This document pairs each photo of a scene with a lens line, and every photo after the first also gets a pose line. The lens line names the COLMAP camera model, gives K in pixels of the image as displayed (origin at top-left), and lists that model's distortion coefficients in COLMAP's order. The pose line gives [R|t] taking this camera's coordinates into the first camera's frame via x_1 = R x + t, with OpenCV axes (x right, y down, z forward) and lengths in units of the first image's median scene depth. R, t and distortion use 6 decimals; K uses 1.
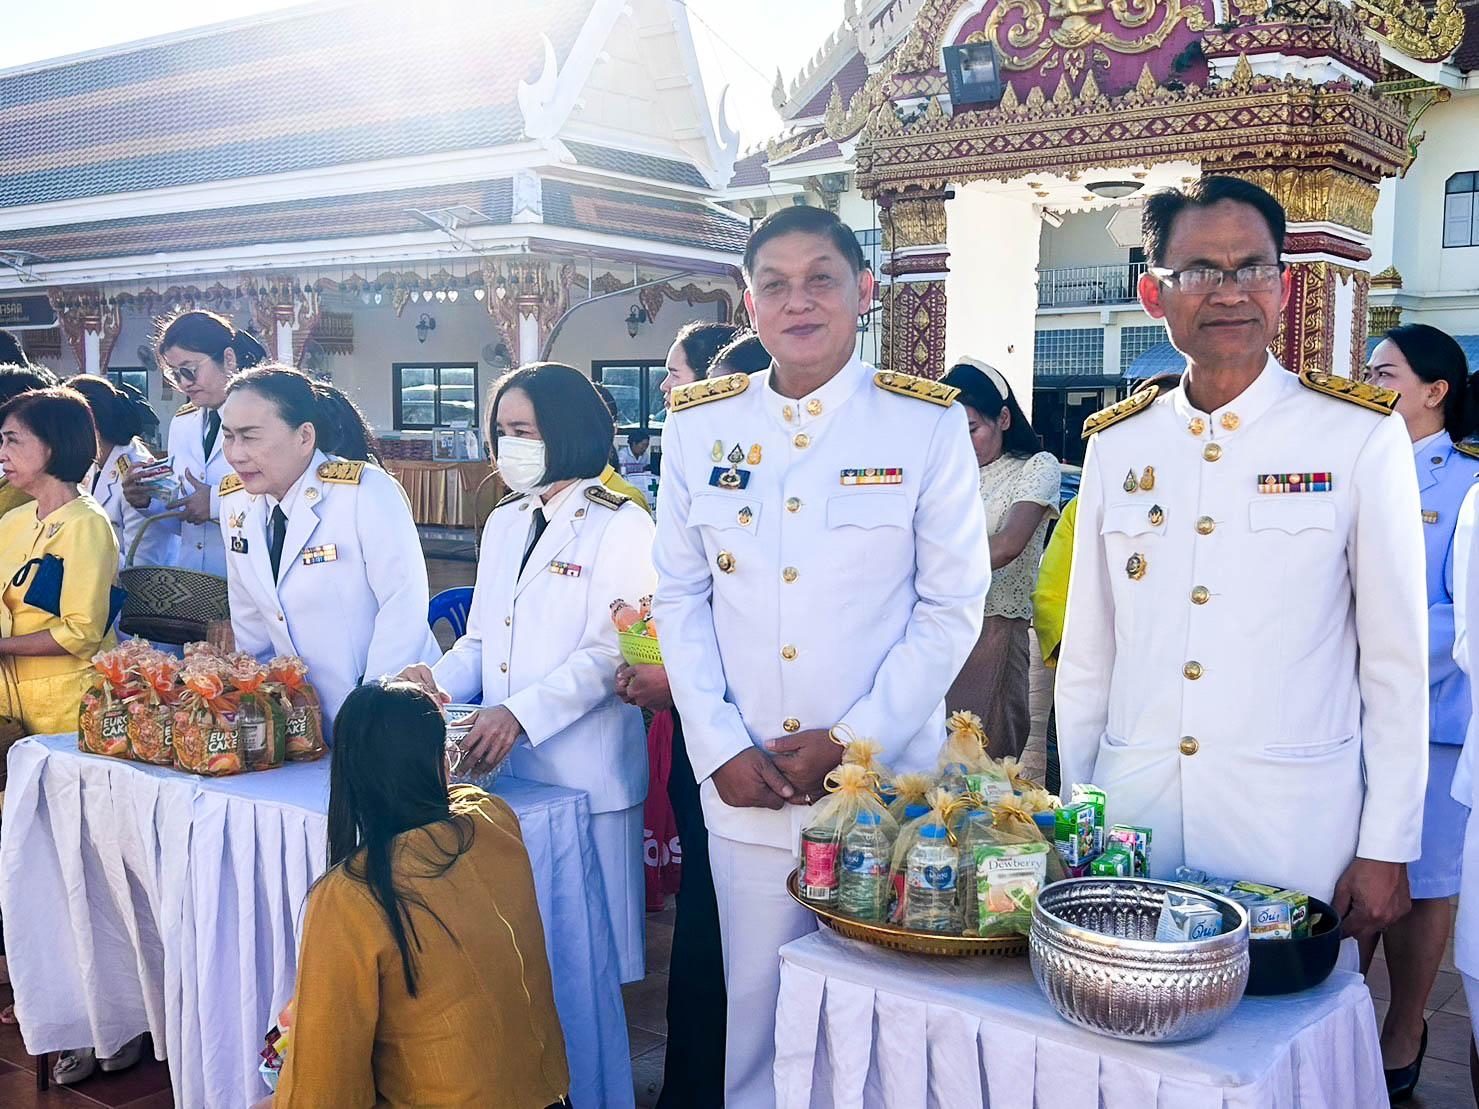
lens RADIAL K [[1705.6, 0, 739.5], [0, 1705.6, 554.5], [0, 0, 1]] dist [0.132872, -0.308721]
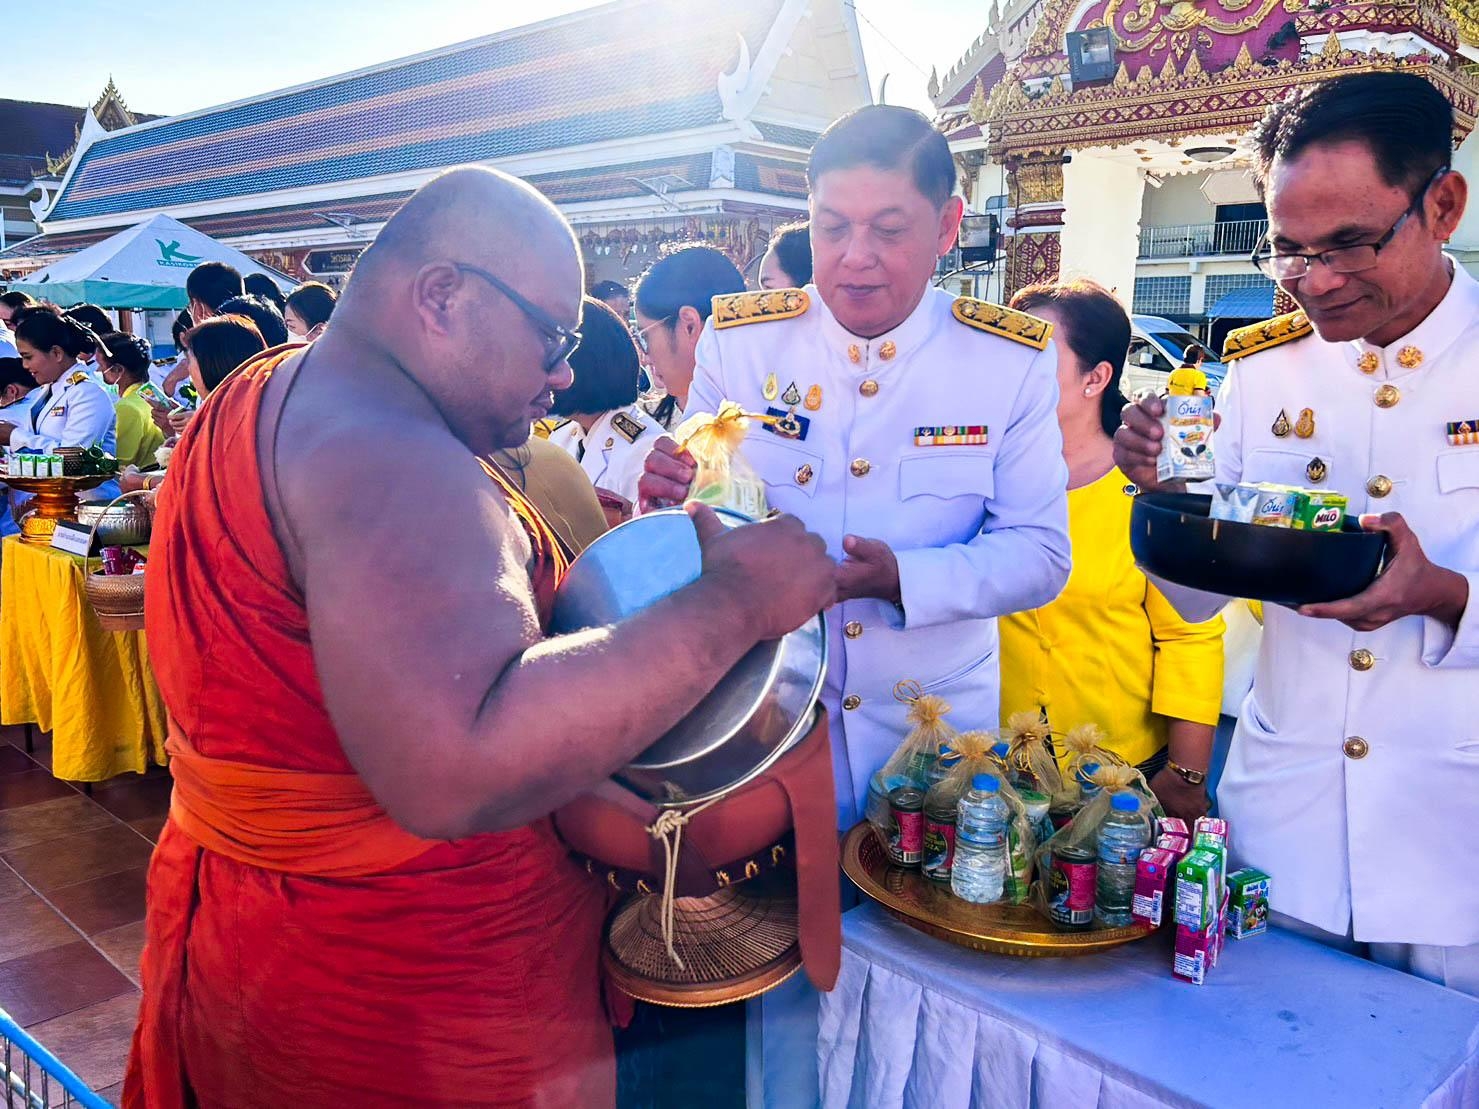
lens RADIAL K [[1225.8, 0, 739.5], [0, 1225.8, 554.5], [0, 0, 1]] dist [0.015342, 0.003960]
pose [[0.991007, 0.031785, -0.129977, 0.016320], [-0.020096, 0.995714, 0.090273, -0.008016], [0.132289, -0.086849, 0.987399, 0.099402]]
